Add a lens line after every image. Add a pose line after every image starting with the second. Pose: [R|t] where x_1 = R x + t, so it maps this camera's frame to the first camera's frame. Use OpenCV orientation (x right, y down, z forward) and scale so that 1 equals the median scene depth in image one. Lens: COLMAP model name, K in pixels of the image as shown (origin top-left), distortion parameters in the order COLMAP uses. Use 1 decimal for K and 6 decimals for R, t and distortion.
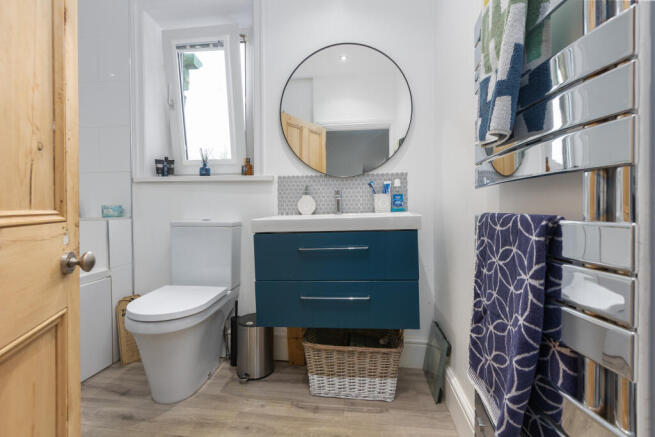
lens RADIAL K [[300.6, 0, 325.7], [0, 300.6, 204.9], [0, 0, 1]] dist [0.000496, -0.000203]
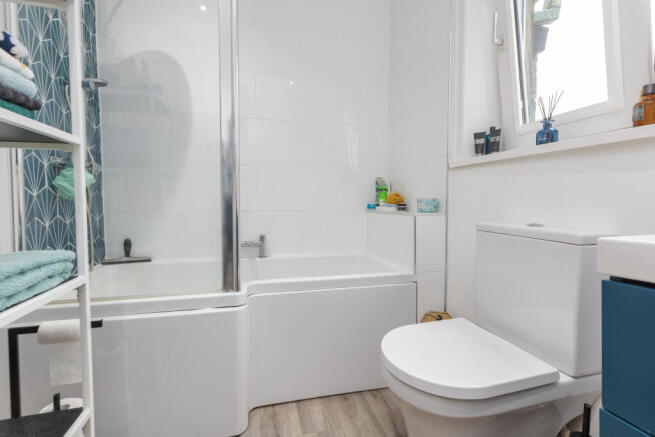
lens RADIAL K [[304.0, 0, 327.3], [0, 304.0, 212.9], [0, 0, 1]] dist [-0.001447, -0.000552]
pose [[0.358495, 0.046149, -0.932390, -0.017236], [-0.002568, 0.998822, 0.048450, 0.001990], [0.933528, -0.014975, 0.358191, 0.424640]]
